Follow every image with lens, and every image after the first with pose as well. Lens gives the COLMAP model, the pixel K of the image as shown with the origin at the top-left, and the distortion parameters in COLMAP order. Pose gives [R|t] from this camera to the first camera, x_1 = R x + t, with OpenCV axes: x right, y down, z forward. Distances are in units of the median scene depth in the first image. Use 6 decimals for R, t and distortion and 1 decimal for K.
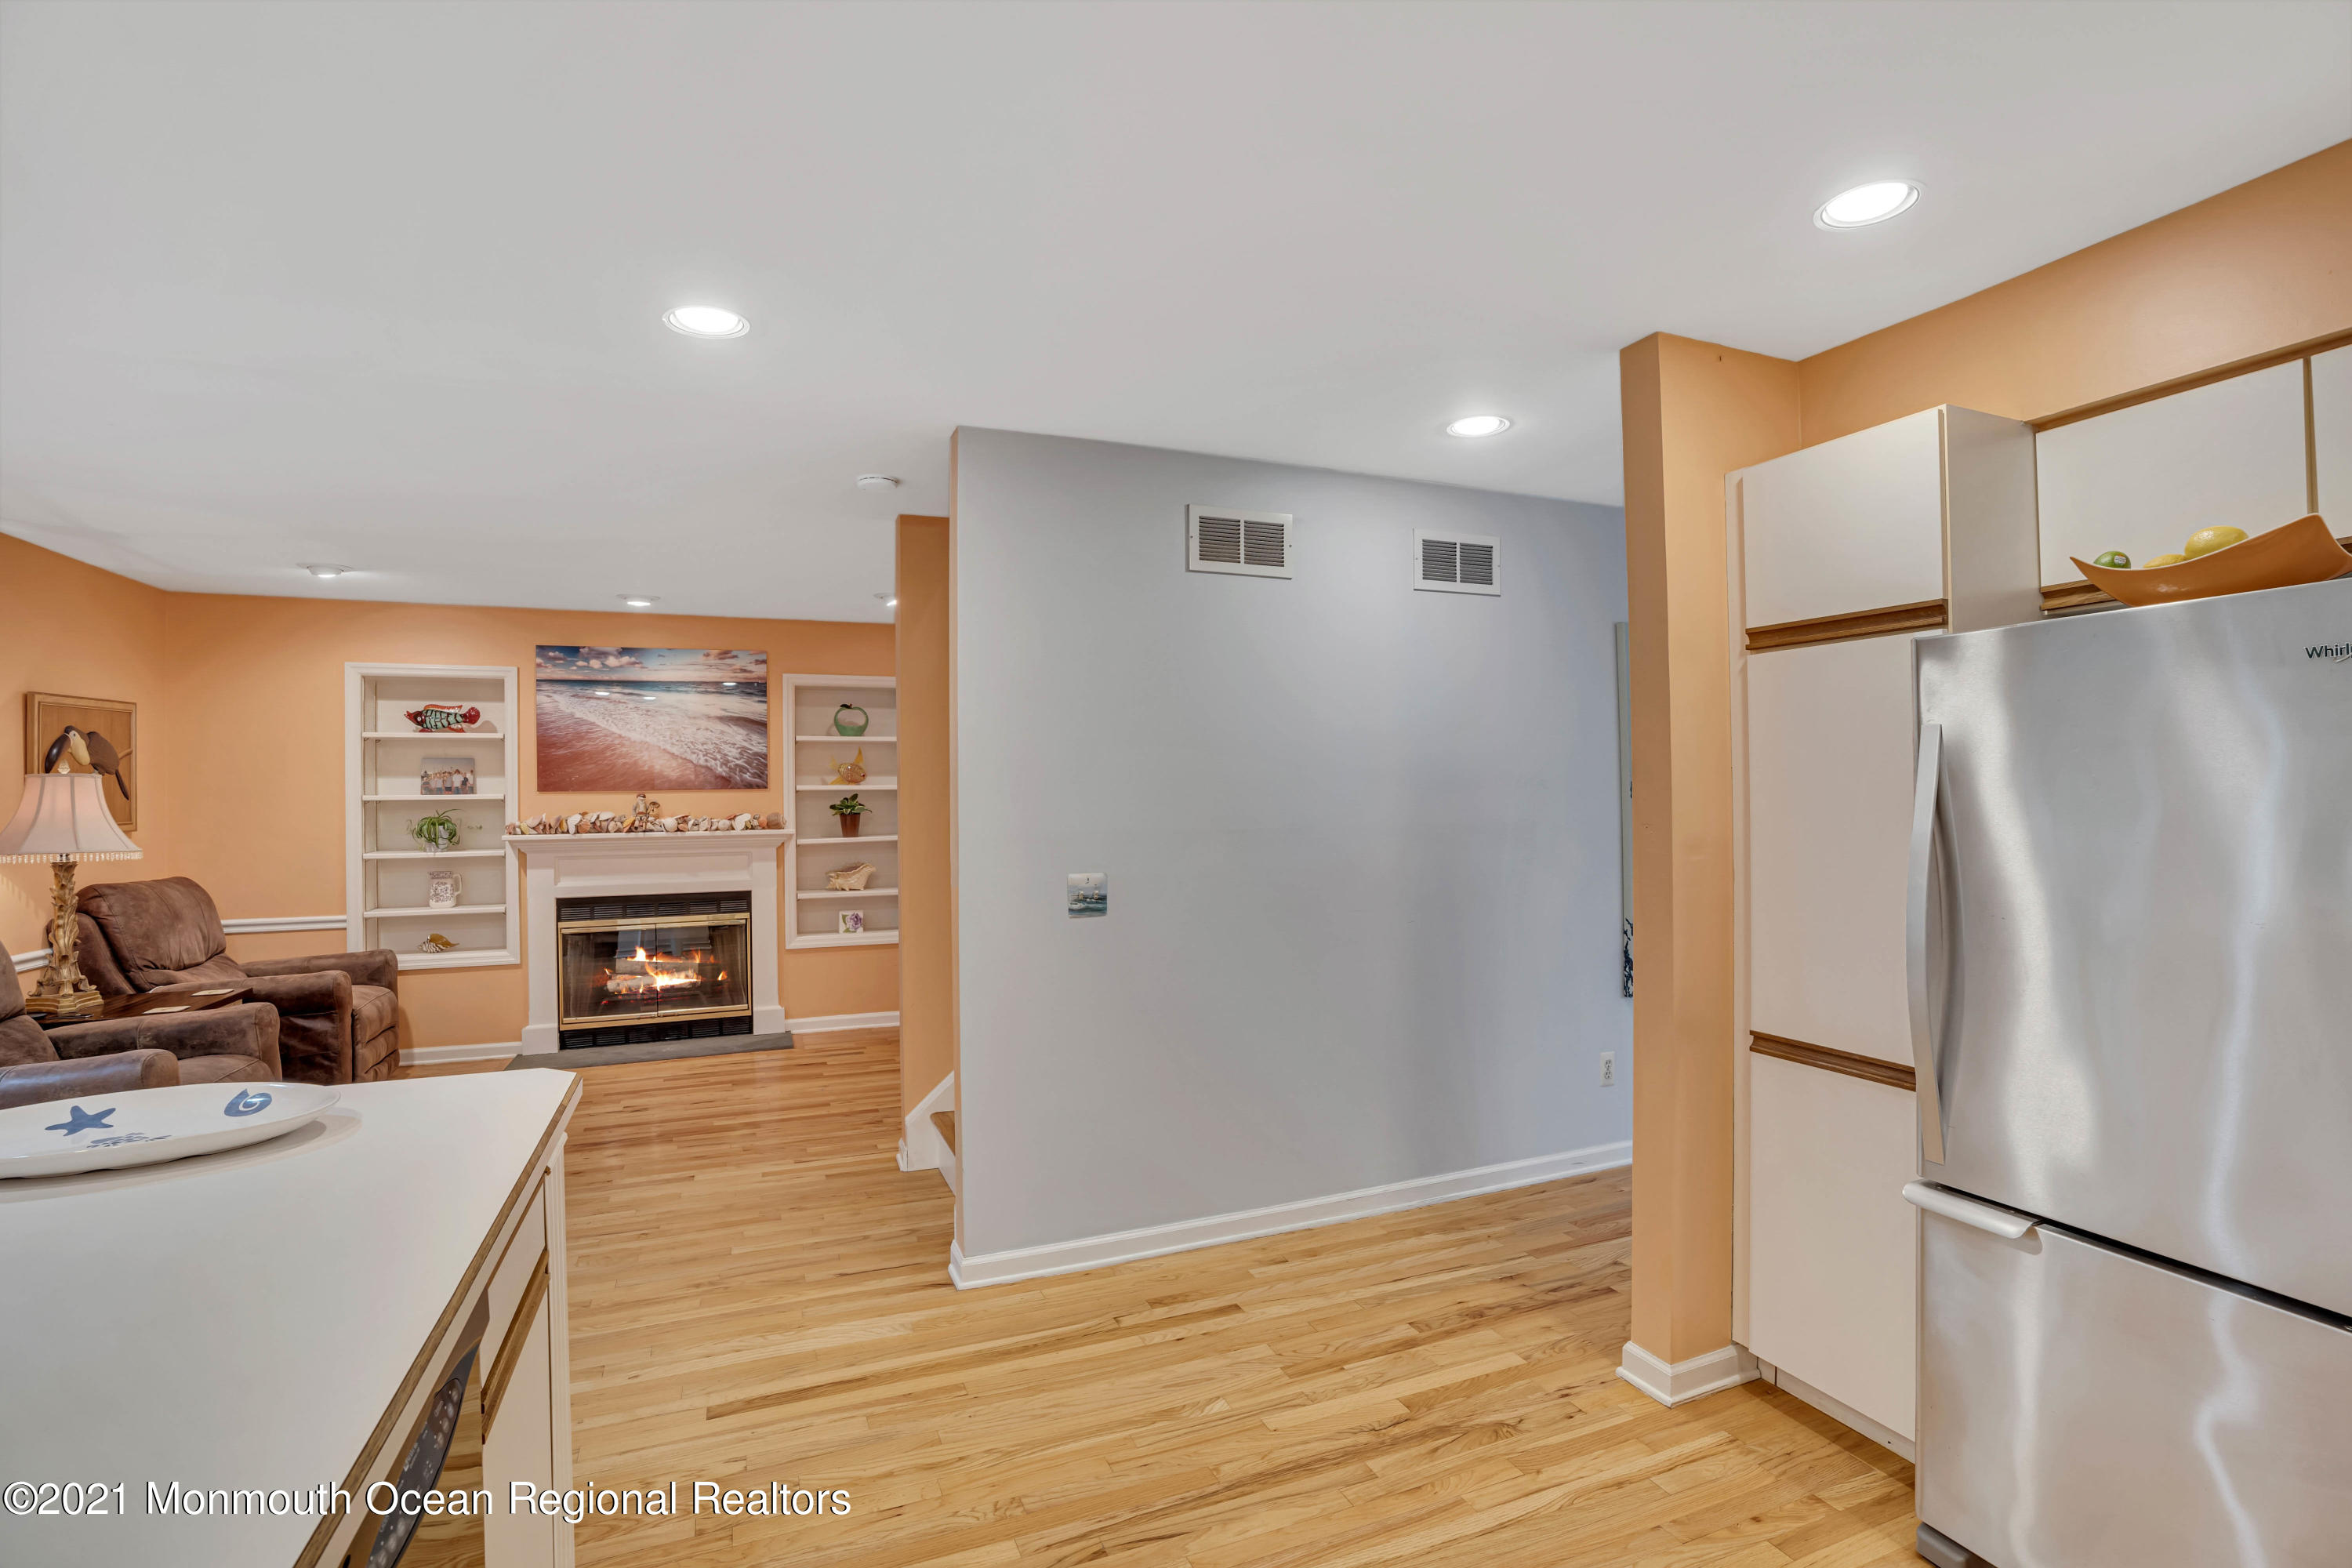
lens RADIAL K [[1091.6, 0, 1190.2], [0, 1091.6, 787.0], [0, 0, 1]] dist [-0.073355, 0.030713]
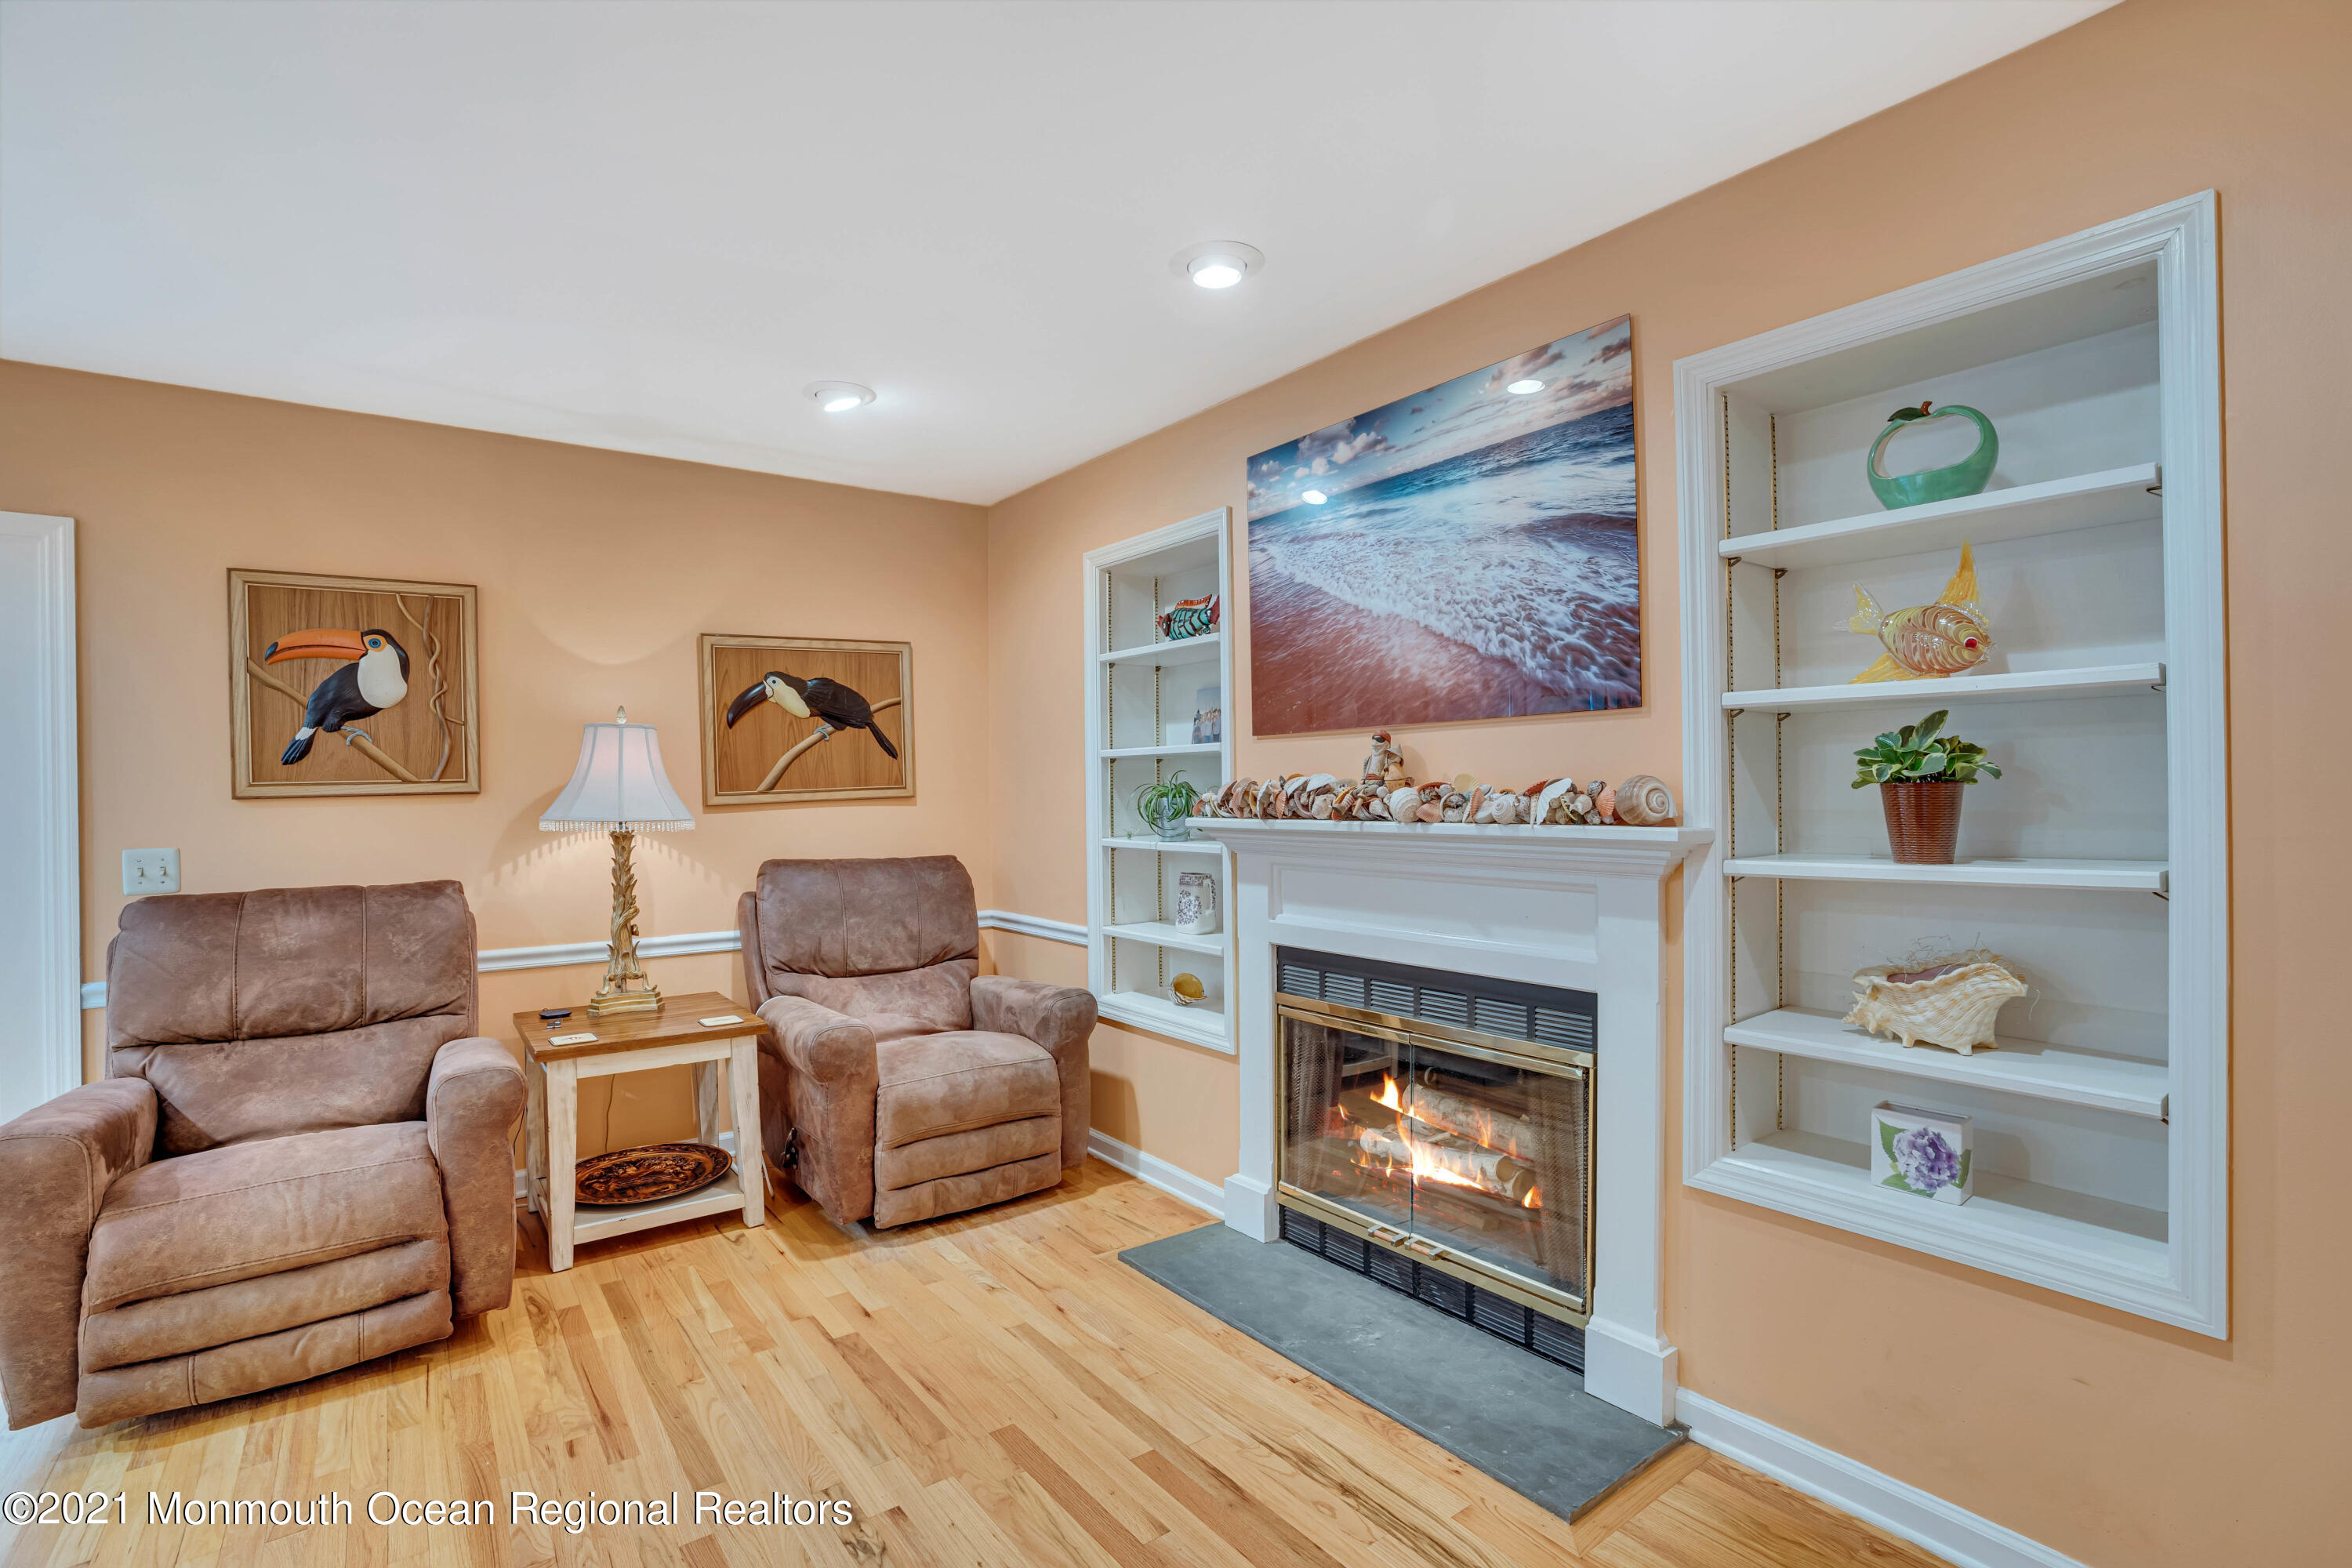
lens RADIAL K [[1091.6, 0, 1190.2], [0, 1091.6, 787.0], [0, 0, 1]] dist [-0.073355, 0.030713]
pose [[0.250190, 0.008080, -0.968163, -0.100686], [0.014334, 0.999825, 0.012049, 0.022475], [0.968091, -0.016892, 0.250031, 0.833402]]
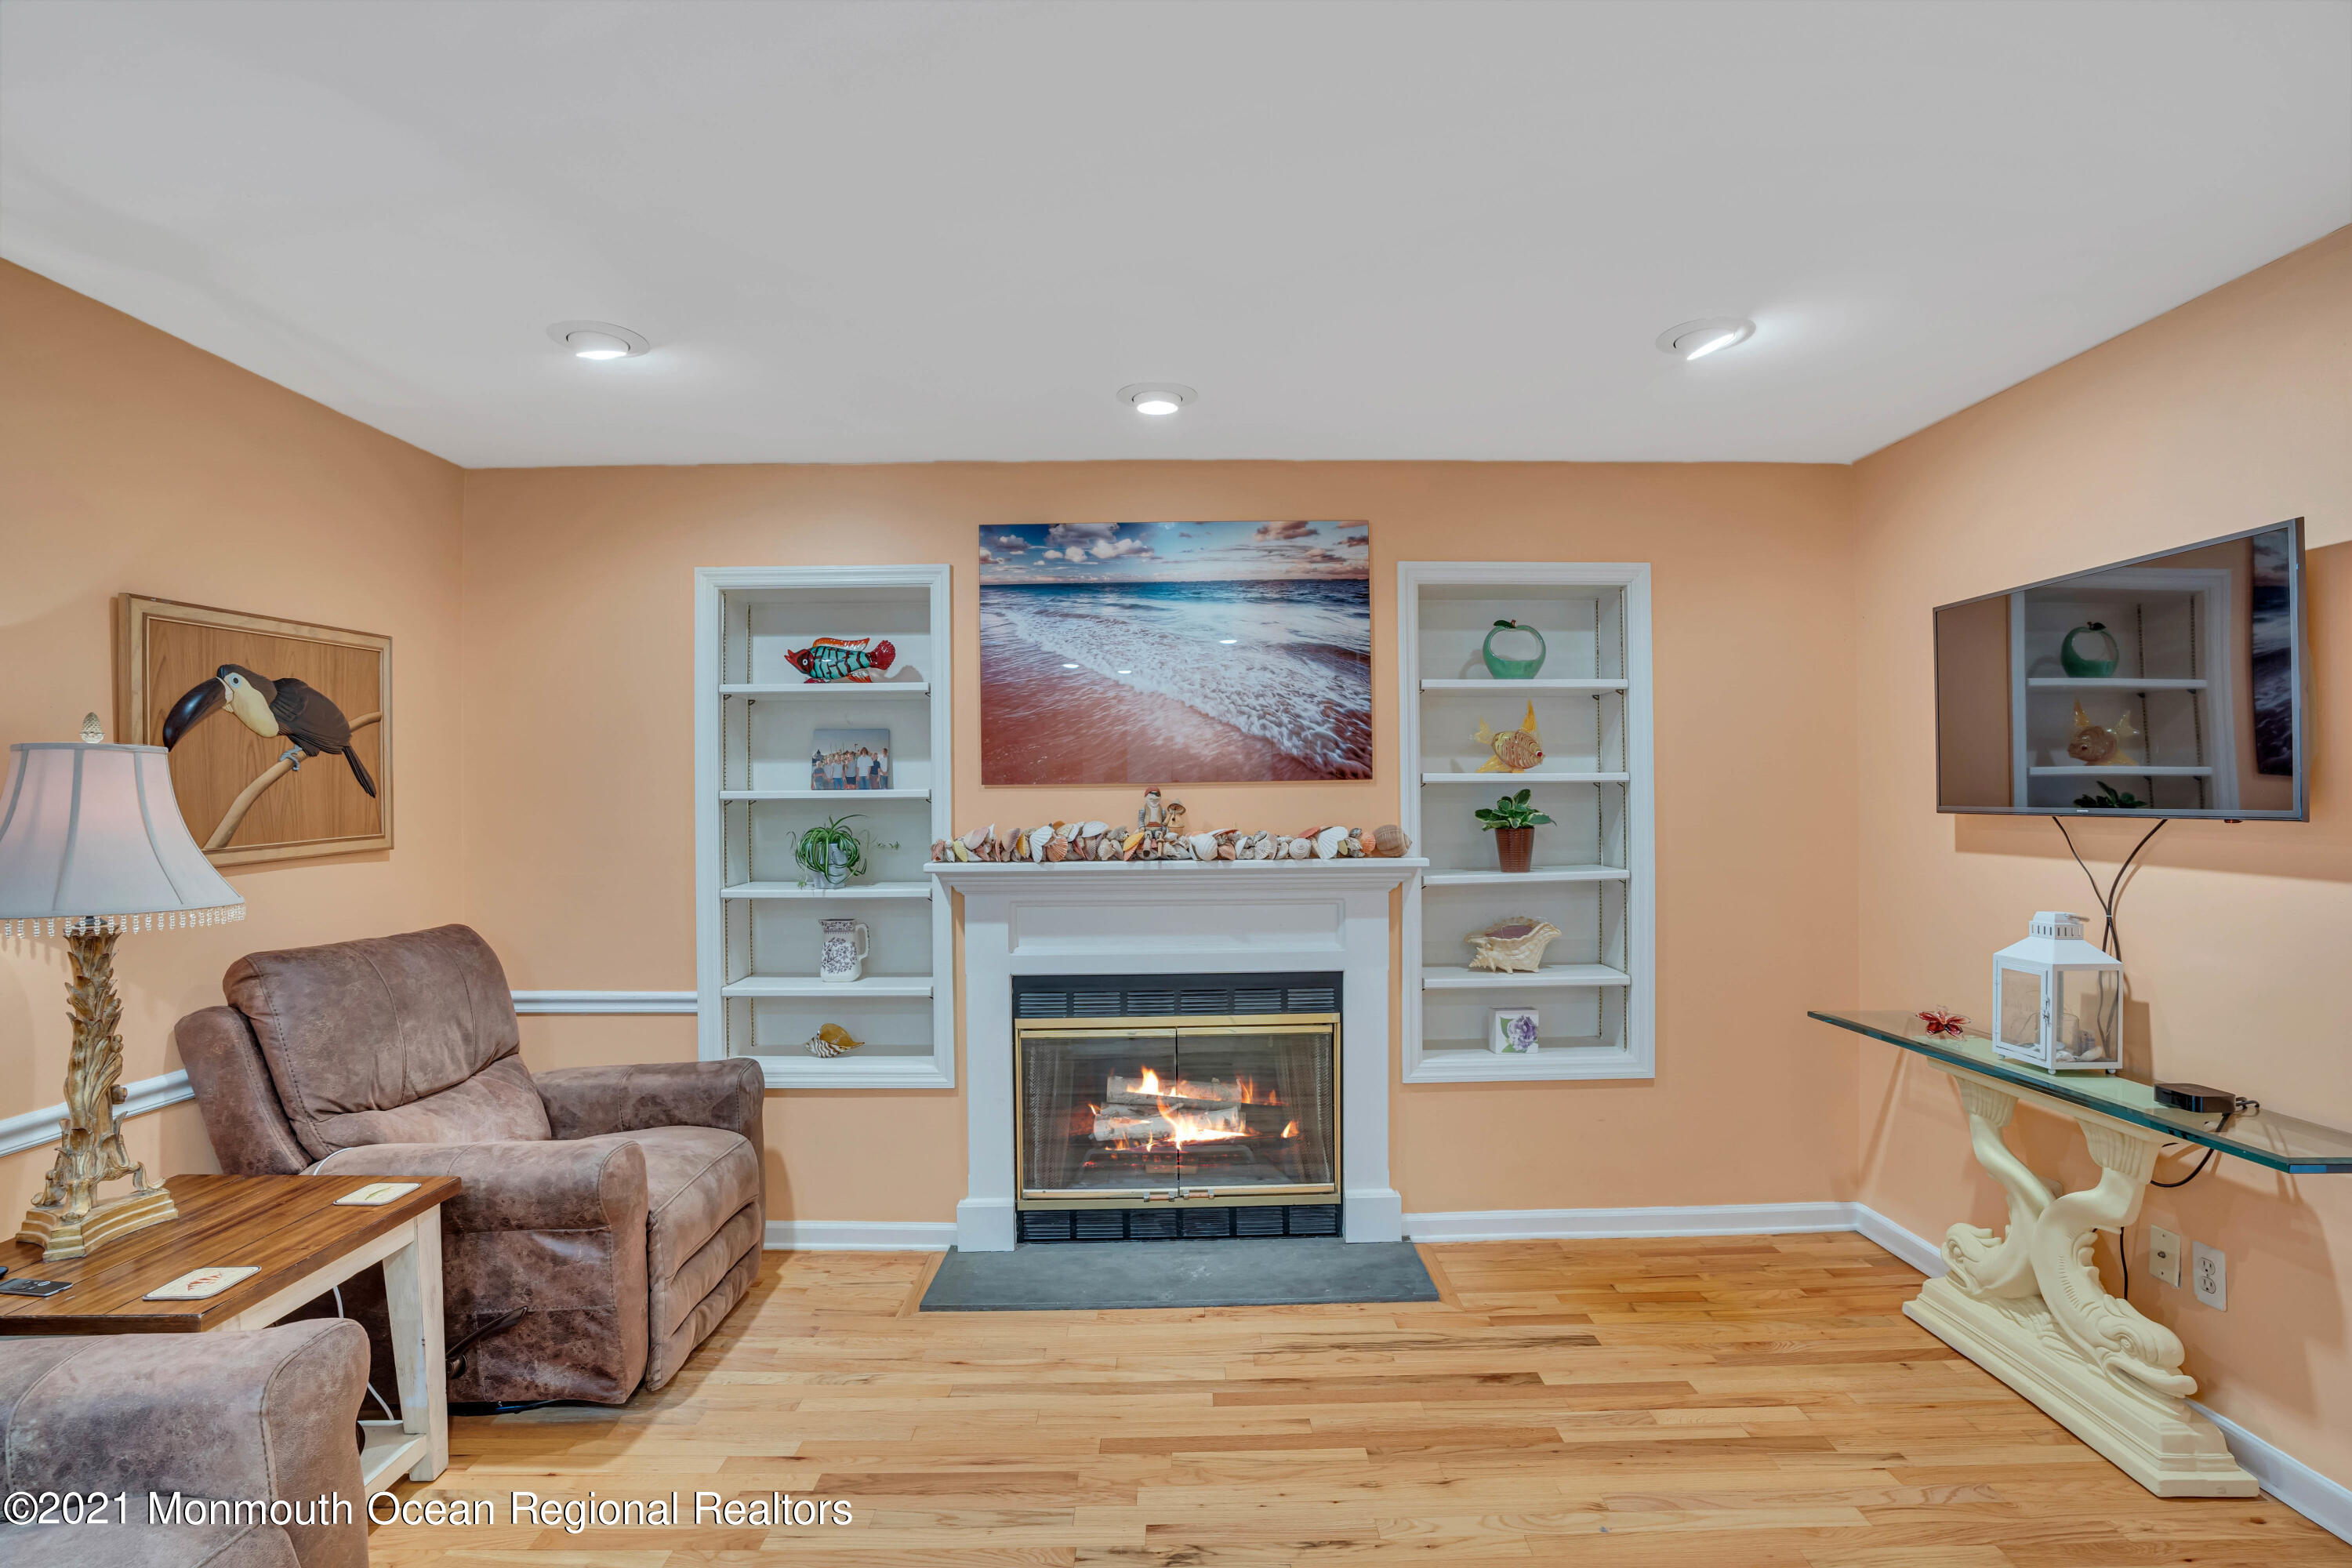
lens RADIAL K [[1091.6, 0, 1190.2], [0, 1091.6, 787.0], [0, 0, 1]] dist [-0.073355, 0.030713]
pose [[0.926257, 0.000808, -0.376890, -0.293475], [0.000638, 0.999993, 0.003713, 0.003501], [0.376891, -0.003680, 0.926250, 0.508404]]
